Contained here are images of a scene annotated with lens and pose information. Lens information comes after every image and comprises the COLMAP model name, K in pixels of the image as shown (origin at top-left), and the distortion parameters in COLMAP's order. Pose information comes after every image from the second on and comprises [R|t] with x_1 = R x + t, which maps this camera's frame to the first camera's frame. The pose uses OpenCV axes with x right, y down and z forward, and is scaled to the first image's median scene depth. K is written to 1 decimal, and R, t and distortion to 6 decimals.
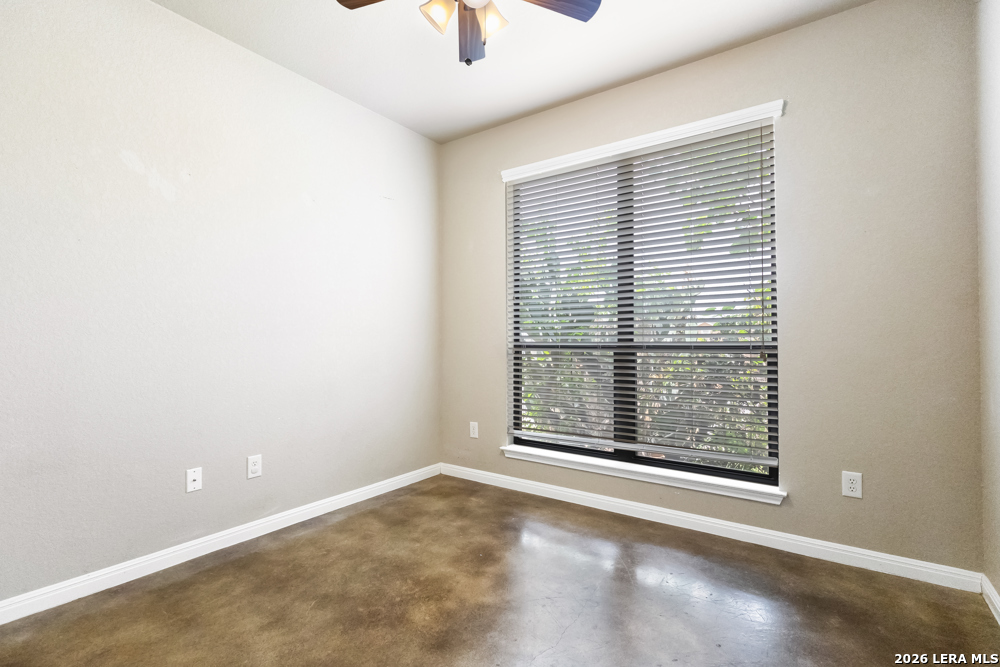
lens RADIAL K [[467.5, 0, 499.1], [0, 467.5, 336.2], [0, 0, 1]] dist [-0.001728, 0.000832]
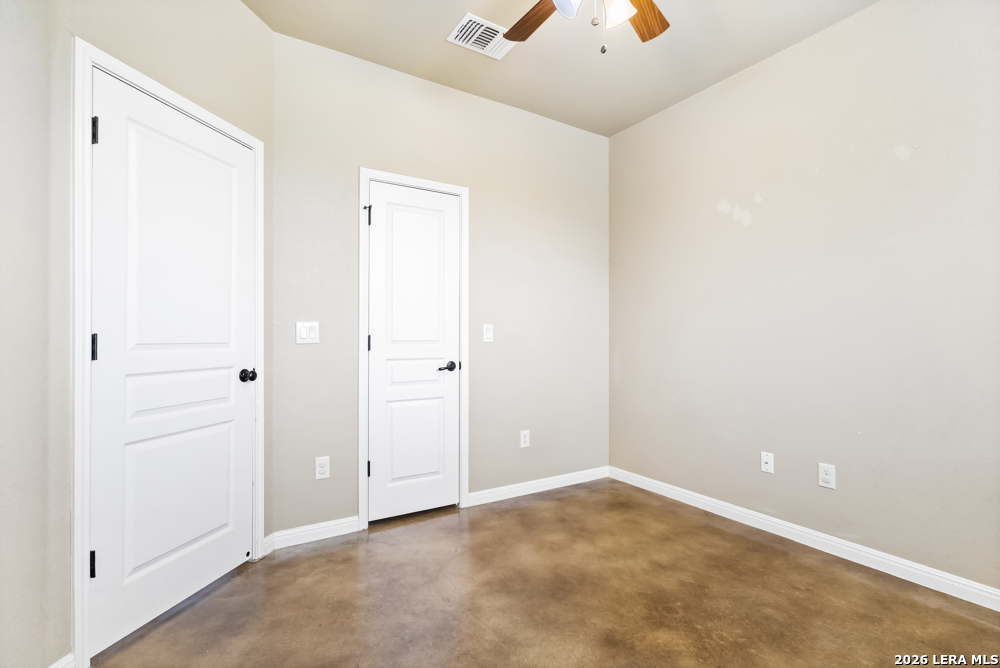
lens RADIAL K [[467.5, 0, 500.8], [0, 467.5, 335.7], [0, 0, 1]] dist [-0.001728, 0.000832]
pose [[-0.383053, 0.004449, -0.923716, 0.729113], [0.011396, 0.999935, 0.000091, -0.013414], [0.923656, -0.010492, -0.383079, 0.934402]]
